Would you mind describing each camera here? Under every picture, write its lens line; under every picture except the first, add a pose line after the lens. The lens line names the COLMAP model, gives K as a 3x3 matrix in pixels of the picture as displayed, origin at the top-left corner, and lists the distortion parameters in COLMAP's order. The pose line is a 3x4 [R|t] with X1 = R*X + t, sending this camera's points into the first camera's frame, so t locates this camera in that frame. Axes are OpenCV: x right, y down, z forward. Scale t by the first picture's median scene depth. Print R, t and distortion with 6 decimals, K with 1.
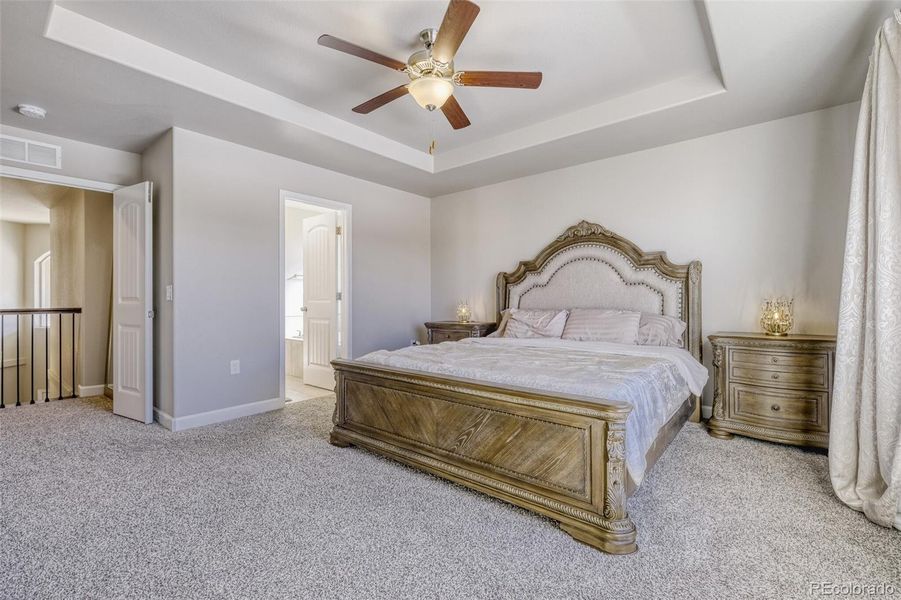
lens RADIAL K [[399.2, 0, 454.2], [0, 399.2, 300.3], [0, 0, 1]] dist [-0.016294, -0.000522]
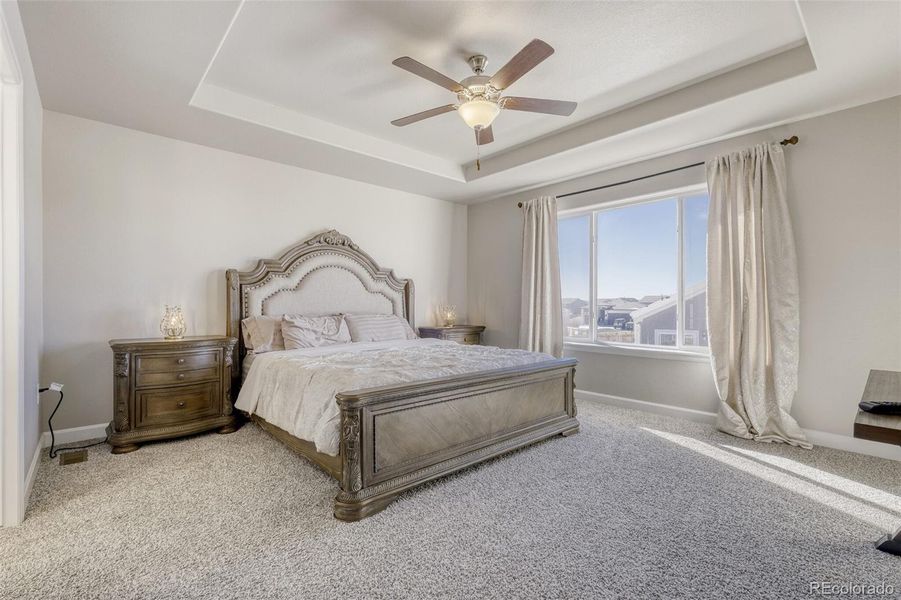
lens RADIAL K [[399.2, 0, 454.2], [0, 399.2, 300.3], [0, 0, 1]] dist [-0.016294, -0.000522]
pose [[0.148322, 0.011054, 0.988877, -0.704807], [0.000762, 0.999936, -0.011291, -0.002206], [-0.988939, 0.002428, 0.148304, 0.554388]]
